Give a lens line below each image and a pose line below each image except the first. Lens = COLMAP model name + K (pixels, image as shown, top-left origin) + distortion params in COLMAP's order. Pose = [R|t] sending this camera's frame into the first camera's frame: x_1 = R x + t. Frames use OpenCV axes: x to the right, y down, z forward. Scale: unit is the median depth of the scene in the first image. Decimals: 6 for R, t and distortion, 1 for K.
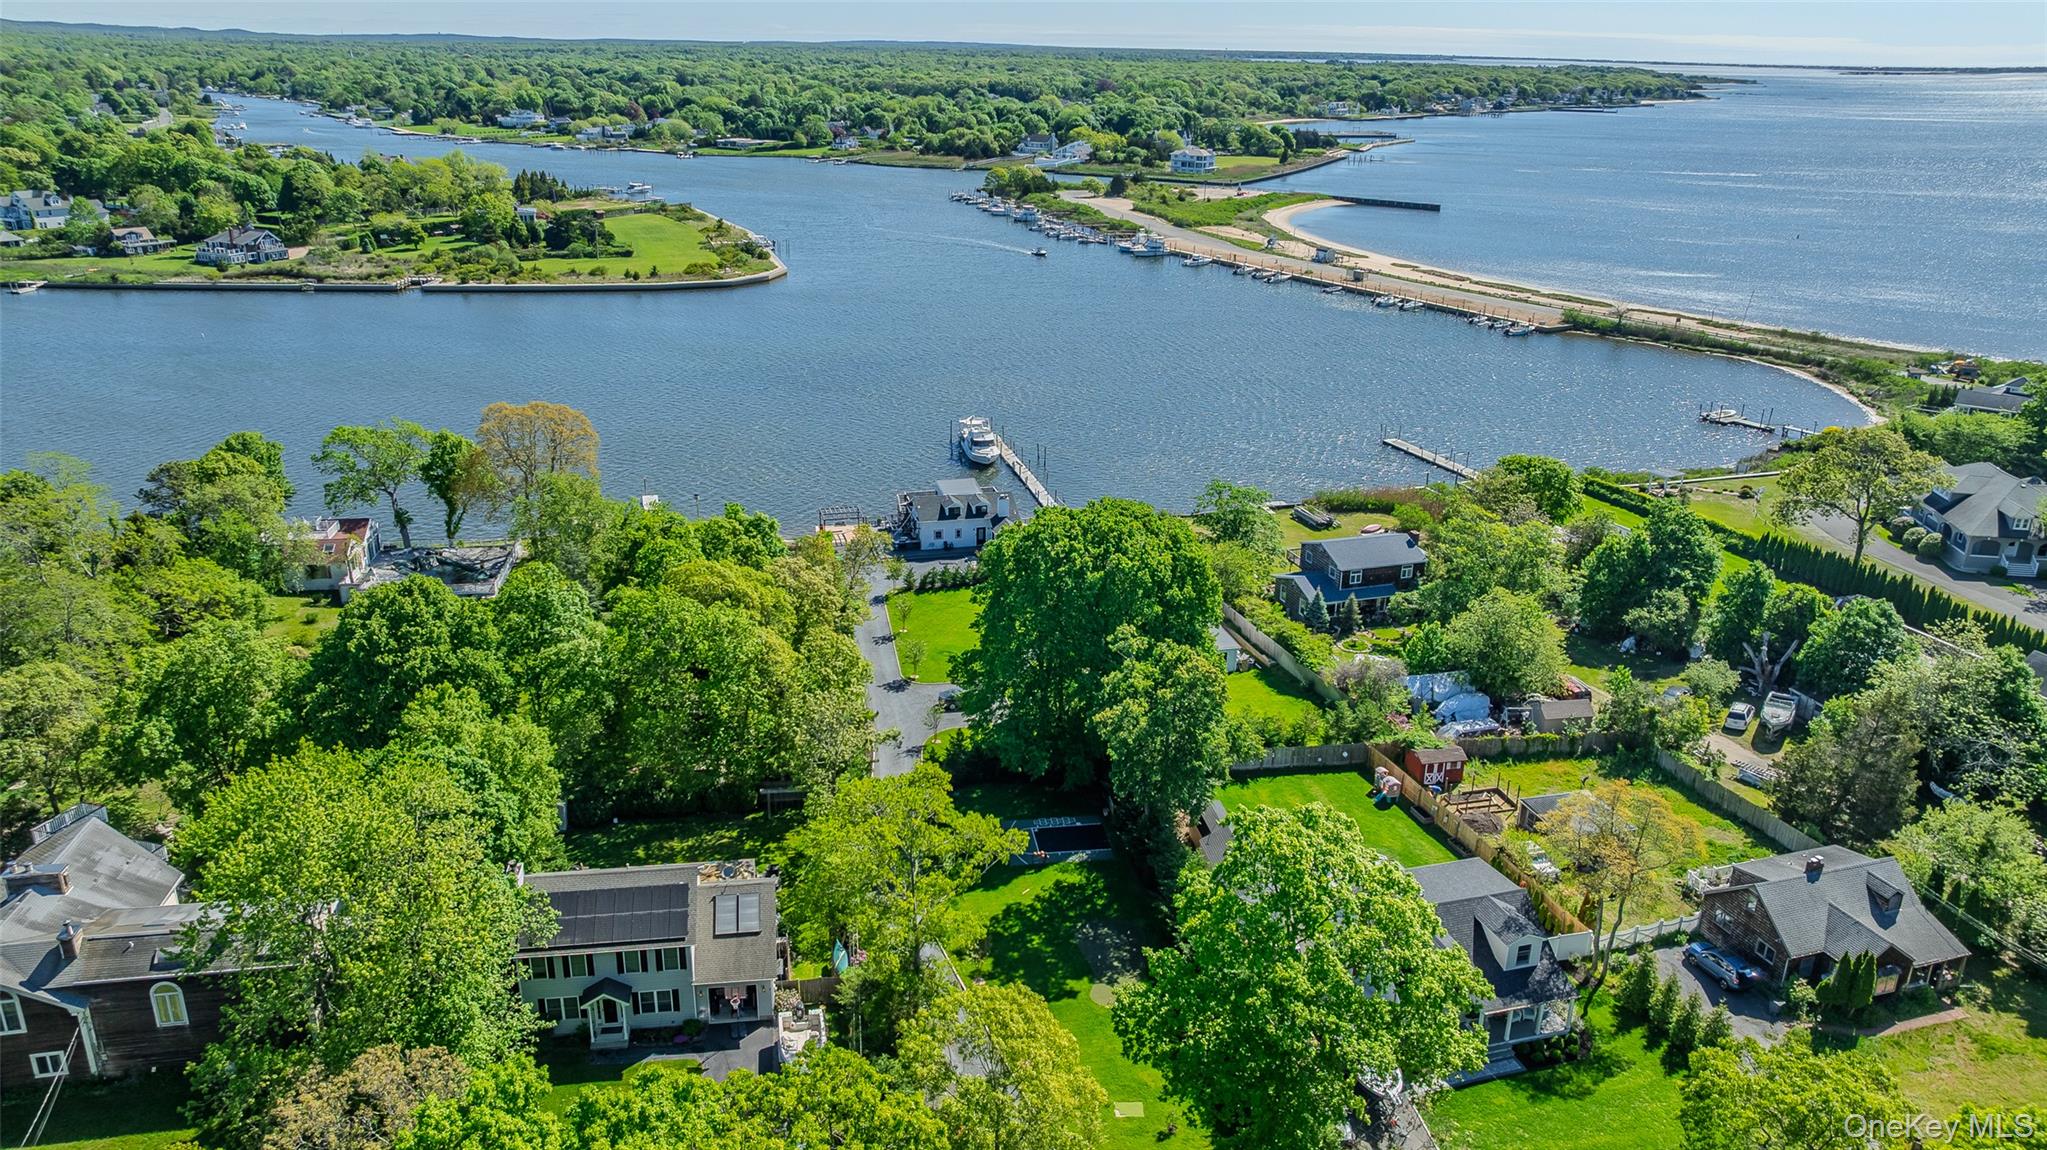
lens RADIAL K [[1440.6, 0, 1023.5], [0, 1440.6, 575.0], [0, 0, 1]] dist [-0.018999, 0.000269]
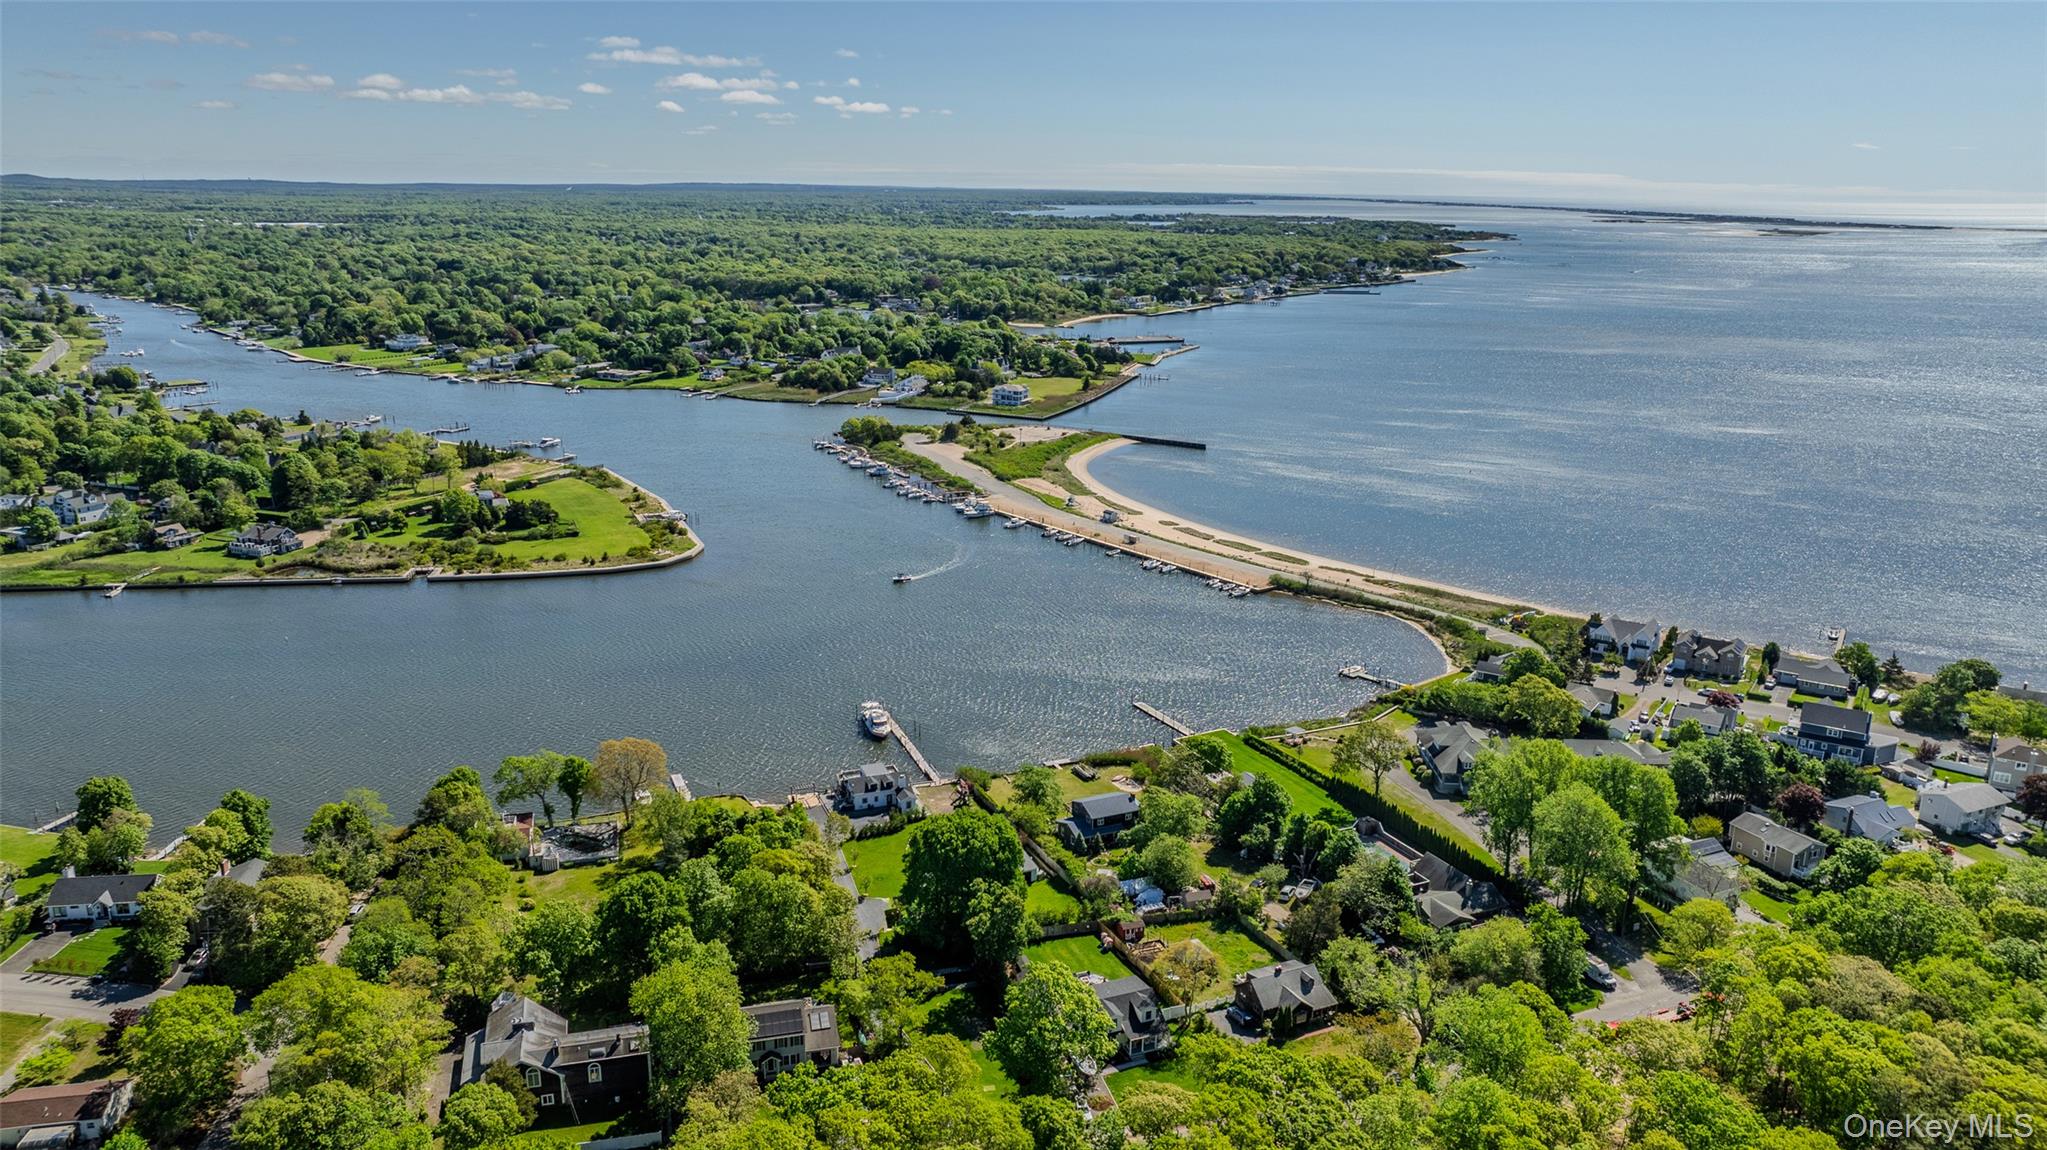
lens RADIAL K [[1440.6, 0, 1023.5], [0, 1440.6, 575.0], [0, 0, 1]] dist [-0.018999, 0.000269]
pose [[0.992884, -0.033411, 0.114301, -0.058339], [0.043125, 0.995566, -0.083593, -0.143929], [-0.111001, 0.087927, 0.989923, -0.738261]]
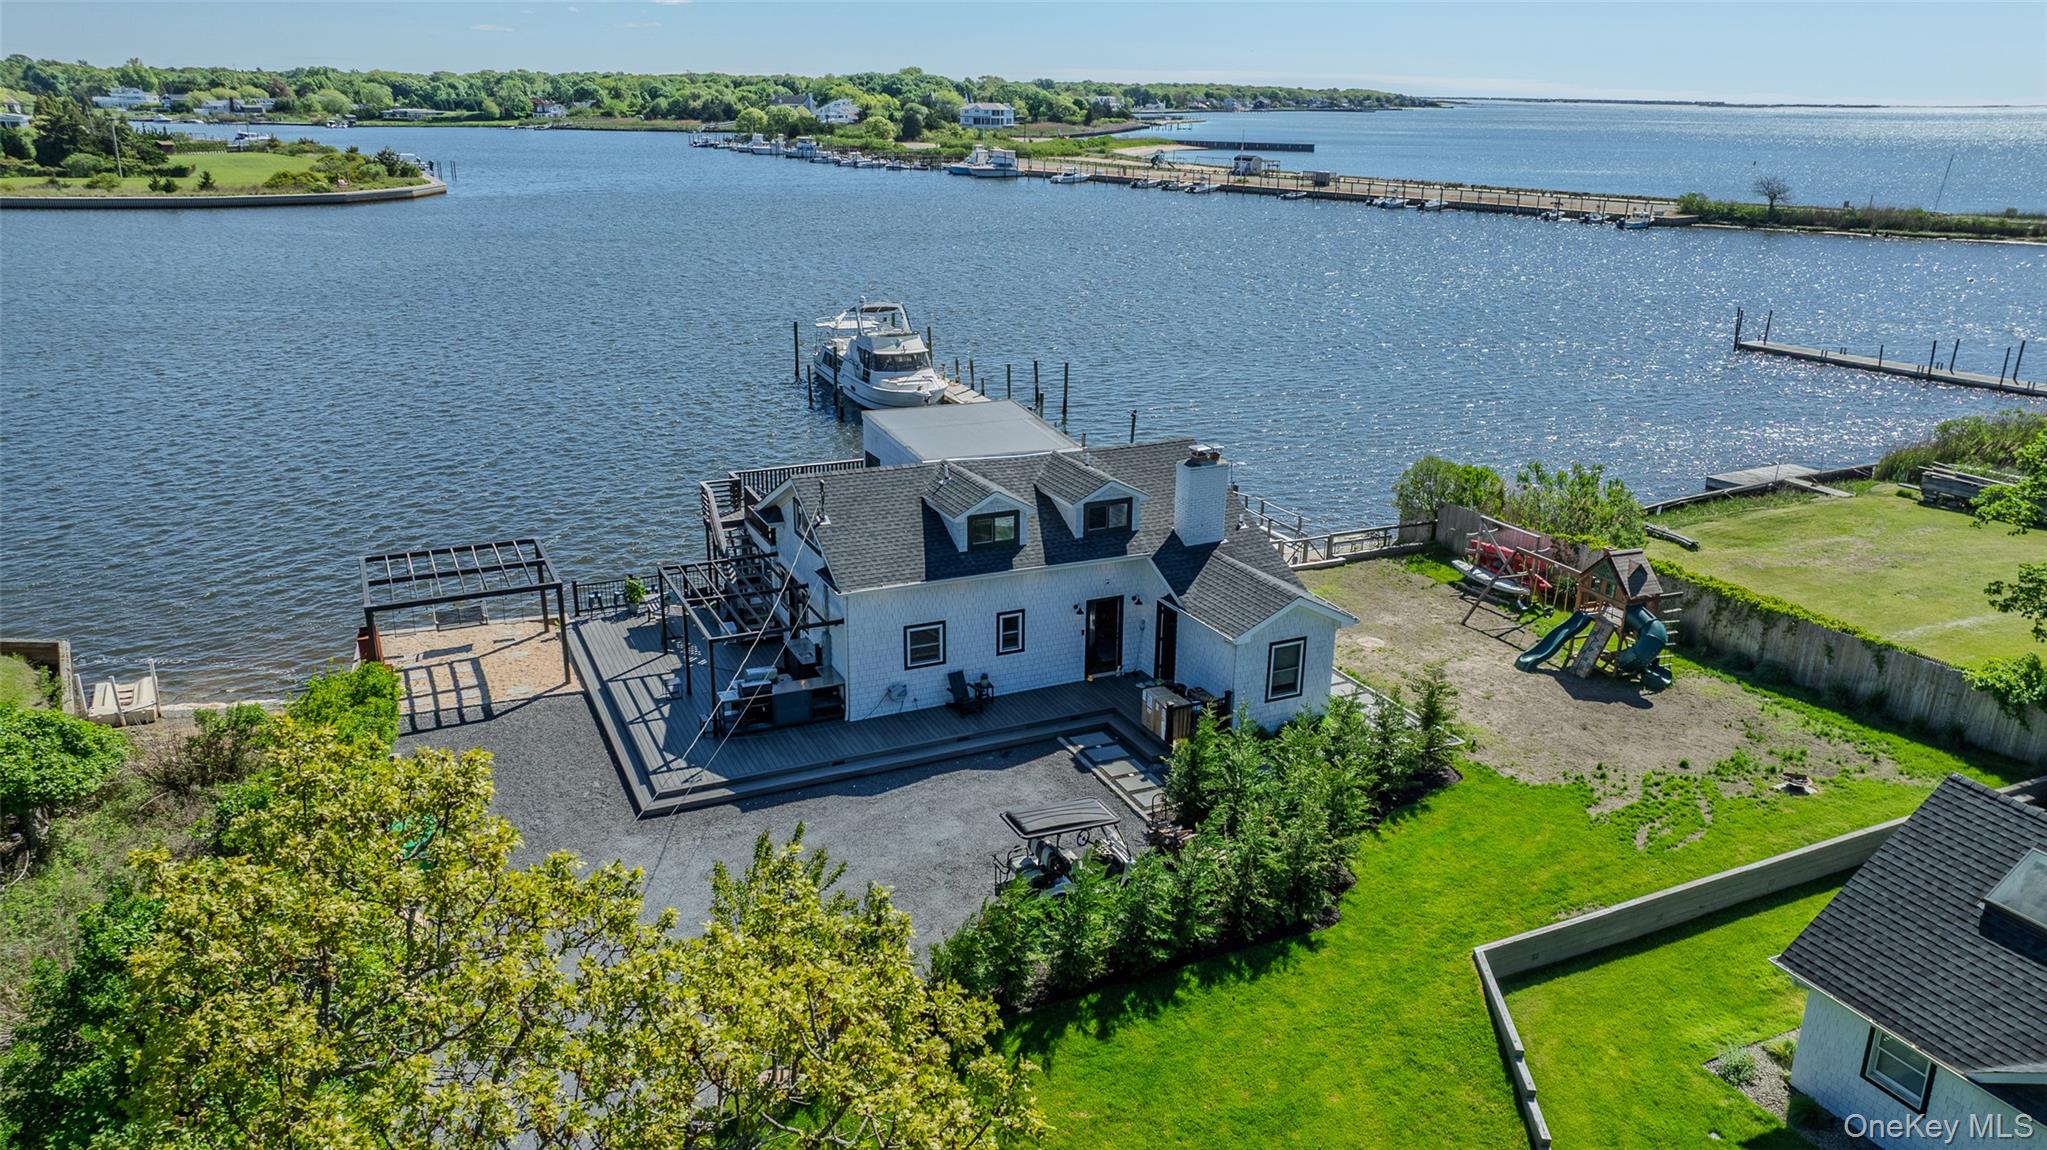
lens RADIAL K [[1440.6, 0, 1023.5], [0, 1440.6, 575.0], [0, 0, 1]] dist [-0.018999, 0.000269]
pose [[0.983029, -0.059993, 0.173365, -0.080939], [0.064581, 0.997693, -0.020939, -0.033007], [-0.171709, 0.031779, 0.984635, 0.785709]]
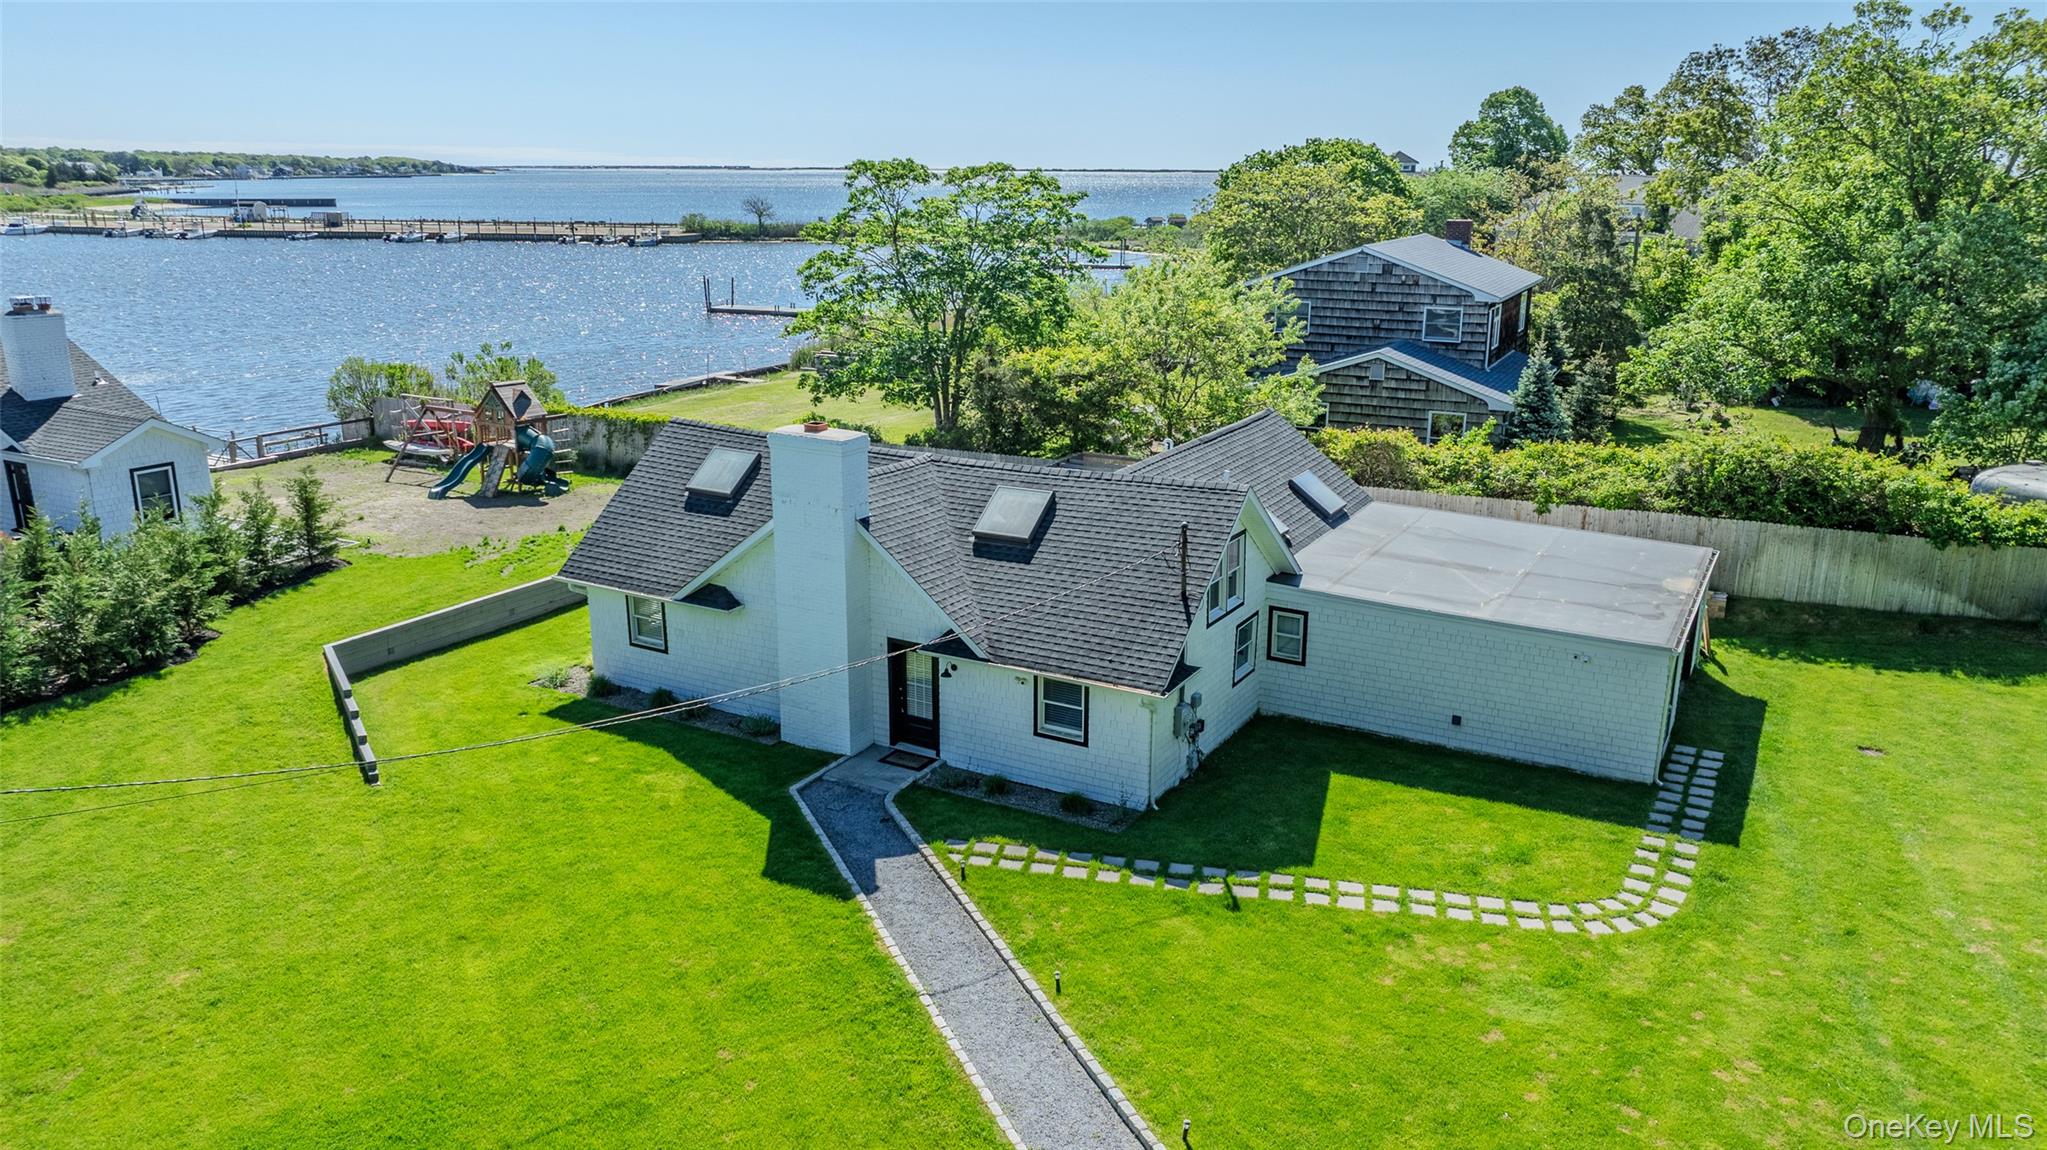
lens RADIAL K [[1451.5, 0, 1023.5], [0, 1451.5, 575.0], [0, 0, 1]] dist [-0.093240, 0.113210]
pose [[0.695347, -0.205932, 0.688538, -0.066241], [0.252977, 0.966885, 0.033703, 0.015019], [-0.672677, 0.150749, 0.724417, 0.749124]]
